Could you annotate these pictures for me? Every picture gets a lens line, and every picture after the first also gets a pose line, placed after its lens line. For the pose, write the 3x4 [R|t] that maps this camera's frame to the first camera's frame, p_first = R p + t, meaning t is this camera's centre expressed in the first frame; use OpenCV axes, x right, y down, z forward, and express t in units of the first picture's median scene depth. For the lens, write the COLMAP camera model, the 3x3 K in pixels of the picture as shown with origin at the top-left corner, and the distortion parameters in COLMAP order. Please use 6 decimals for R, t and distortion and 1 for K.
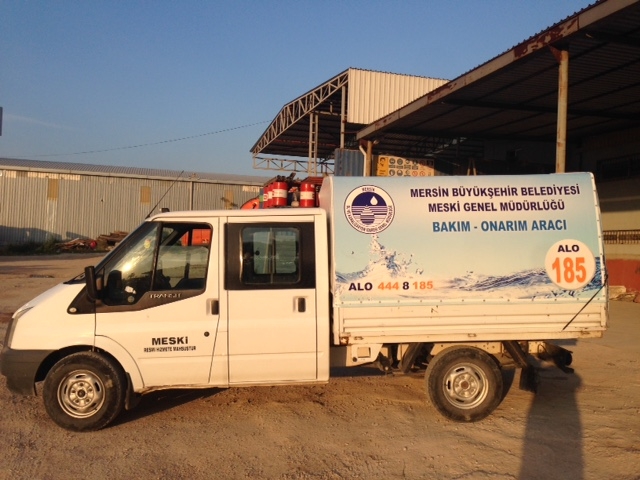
lens RADIAL K [[581.8, 0, 320.0], [0, 581.8, 240.0], [0, 0, 1]] dist [0.128748, -0.197074]
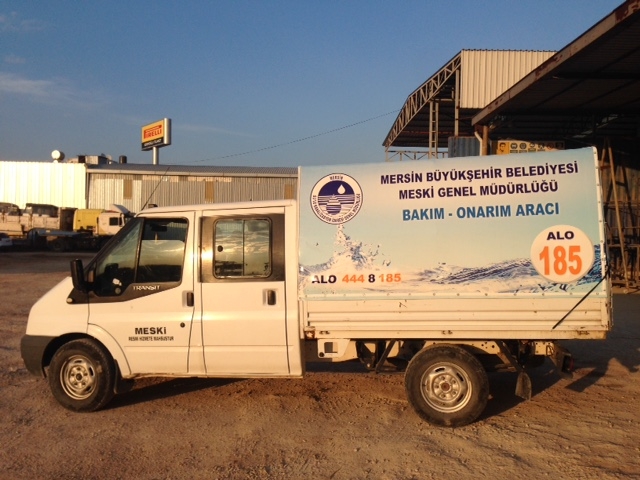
lens RADIAL K [[581.8, 0, 320.0], [0, 581.8, 240.0], [0, 0, 1]] dist [0.128748, -0.197074]
pose [[0.964529, -0.016576, -0.263457, 0.309699], [0.019192, 0.999789, 0.007359, 0.007707], [0.263279, -0.012154, 0.964643, 0.068573]]
